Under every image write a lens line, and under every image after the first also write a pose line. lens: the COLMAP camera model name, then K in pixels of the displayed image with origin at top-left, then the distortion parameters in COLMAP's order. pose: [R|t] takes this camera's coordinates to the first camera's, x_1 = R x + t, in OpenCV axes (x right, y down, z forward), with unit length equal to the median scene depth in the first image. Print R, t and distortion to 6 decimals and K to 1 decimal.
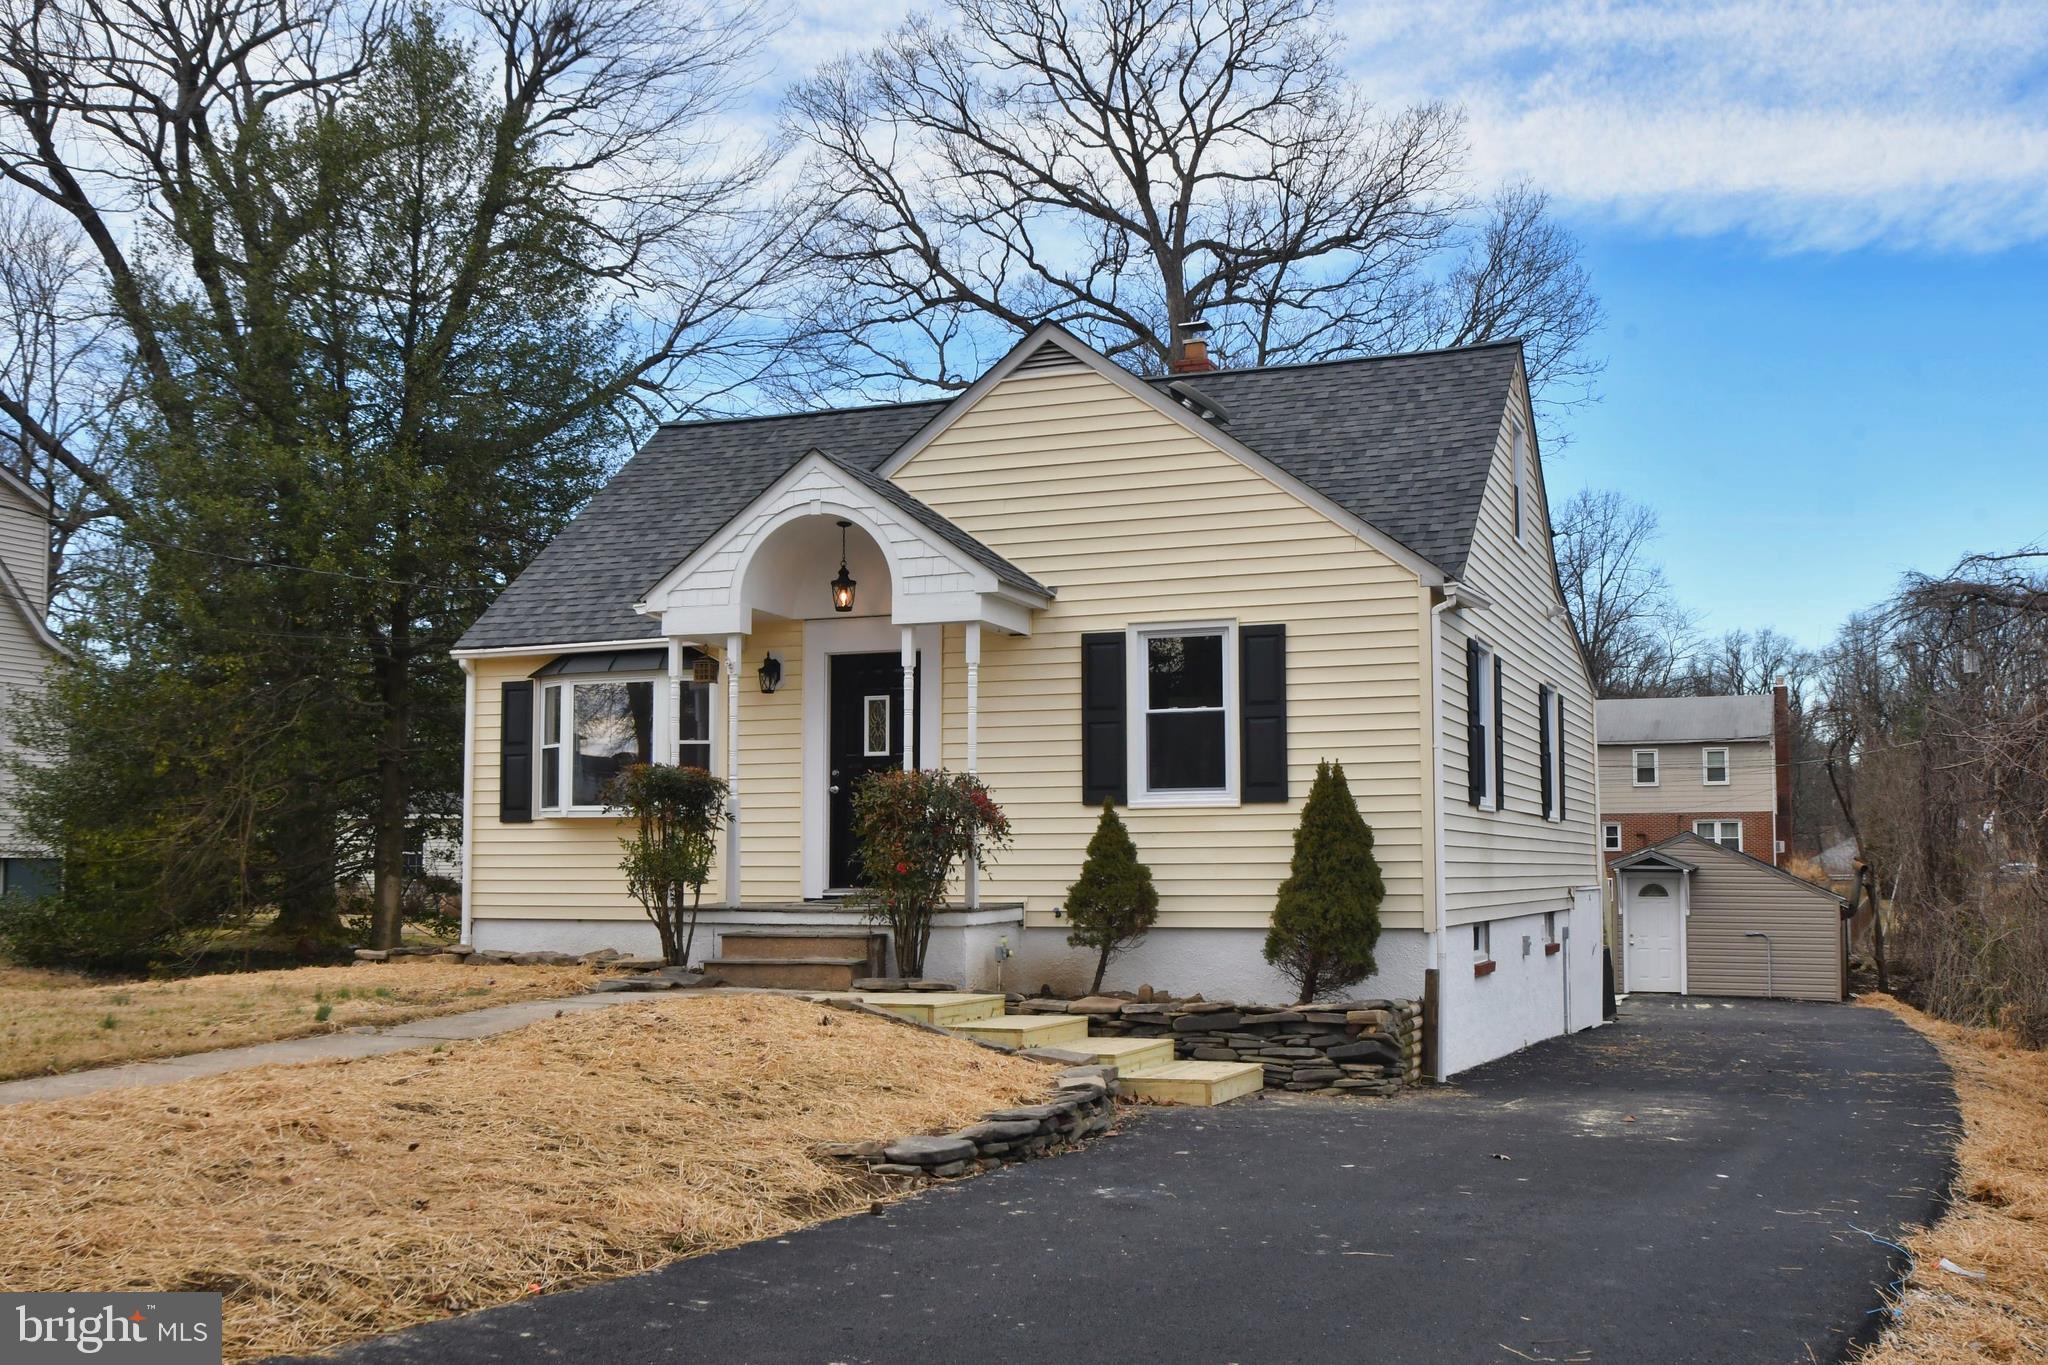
lens RADIAL K [[2050.8, 0, 1023.9], [0, 2050.8, 677.8], [0, 0, 1]] dist [-0.063773, 0.000000]
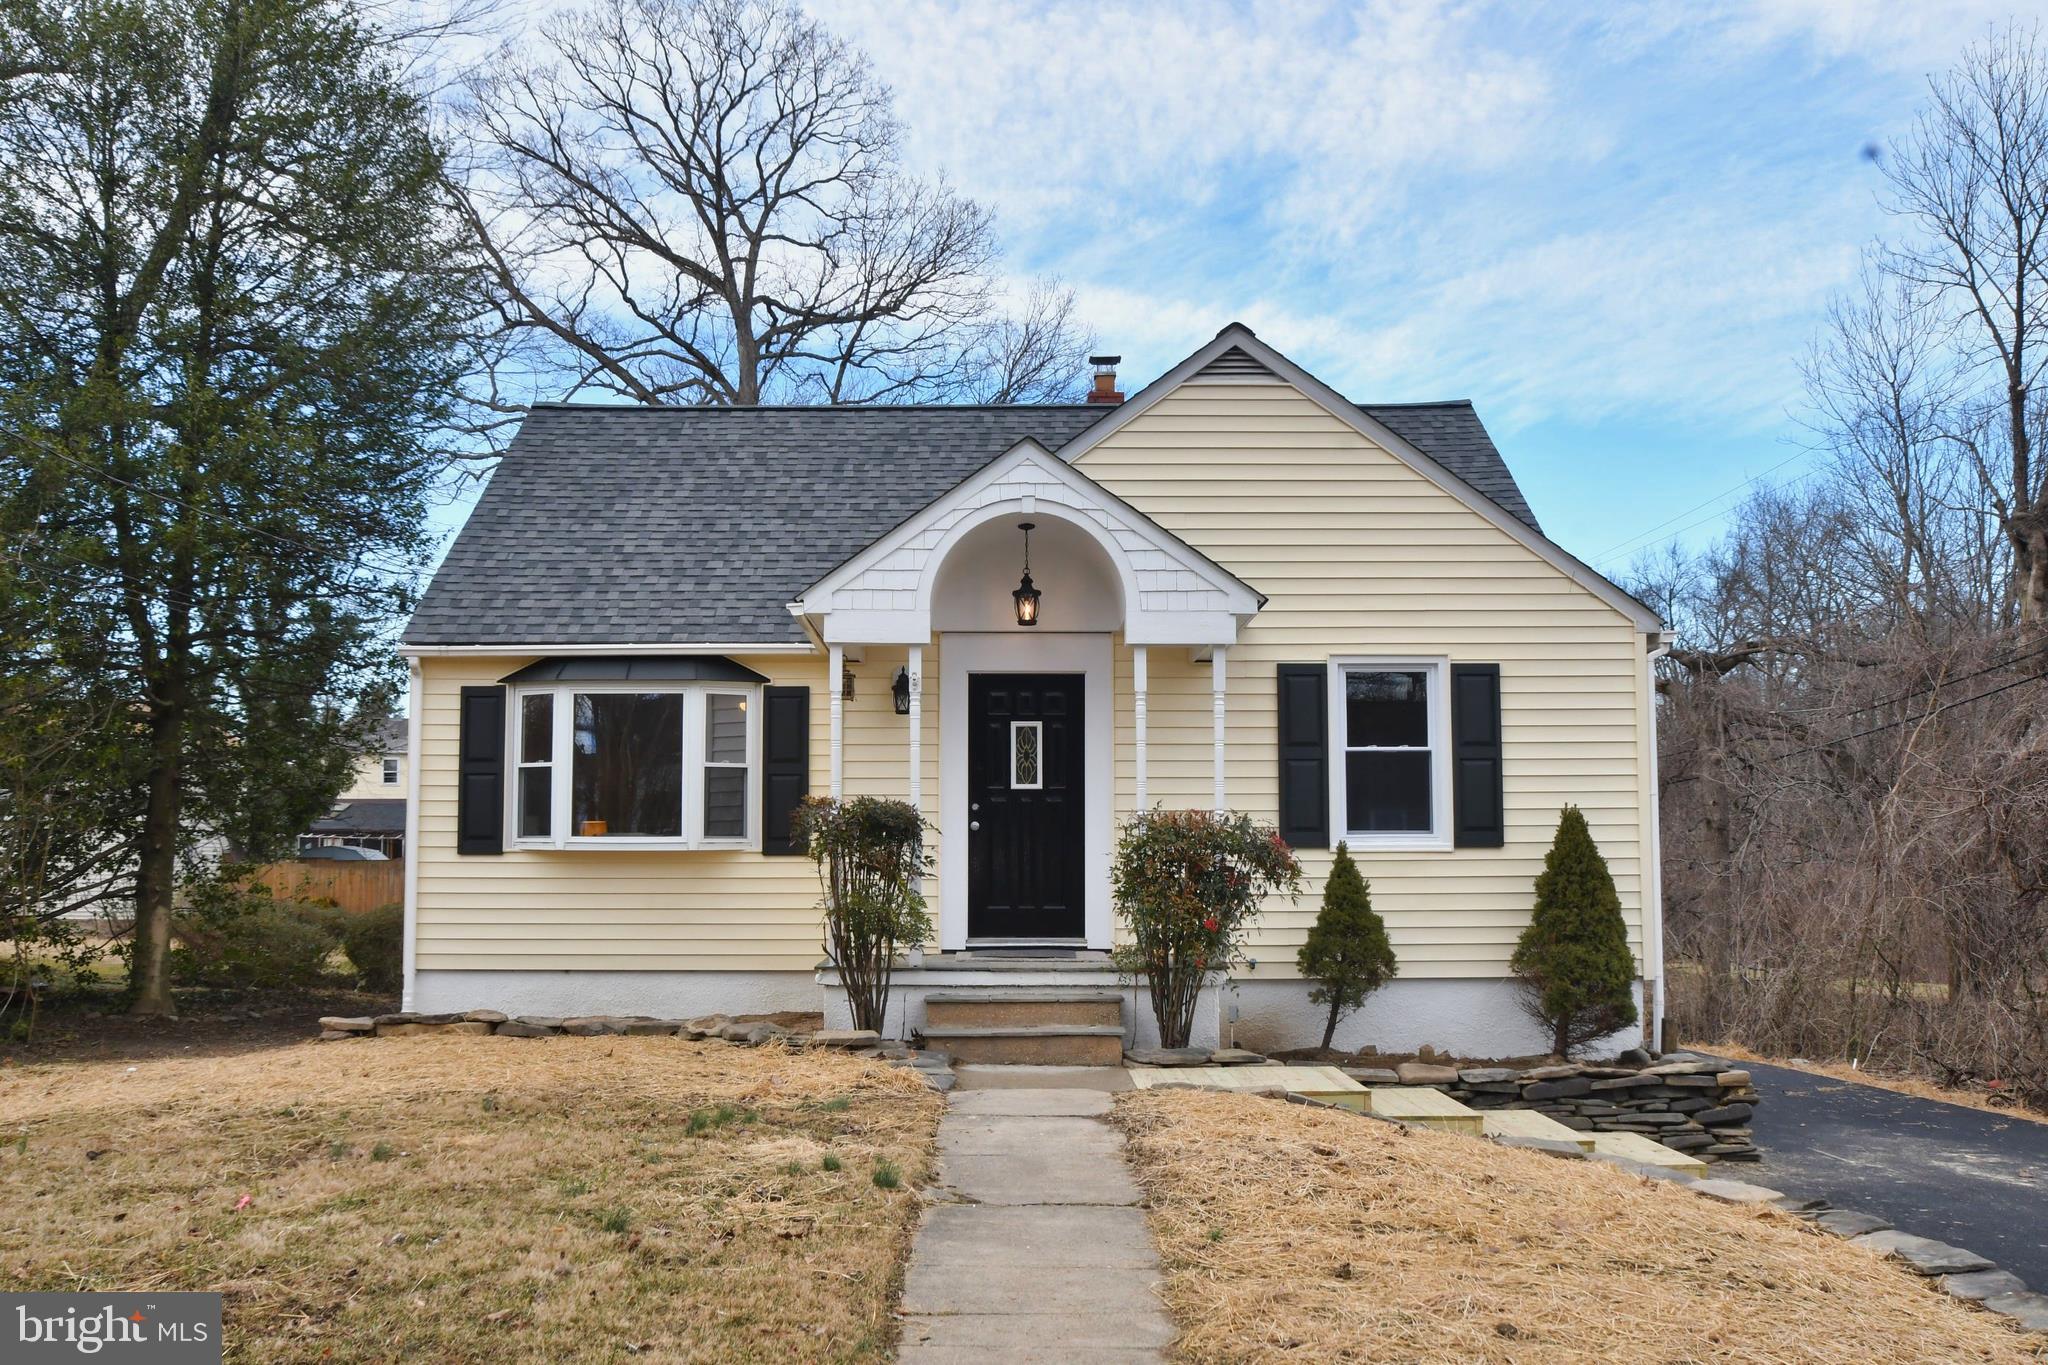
lens RADIAL K [[1714.8, 0, 1023.0], [0, 1714.8, 696.3], [0, 0, 1]] dist [-0.051181, 0.002098]
pose [[0.923517, 0.037944, 0.381677, -0.369580], [-0.037301, 0.999263, -0.009085, 0.004816], [-0.381740, -0.005847, 0.924251, 0.318895]]
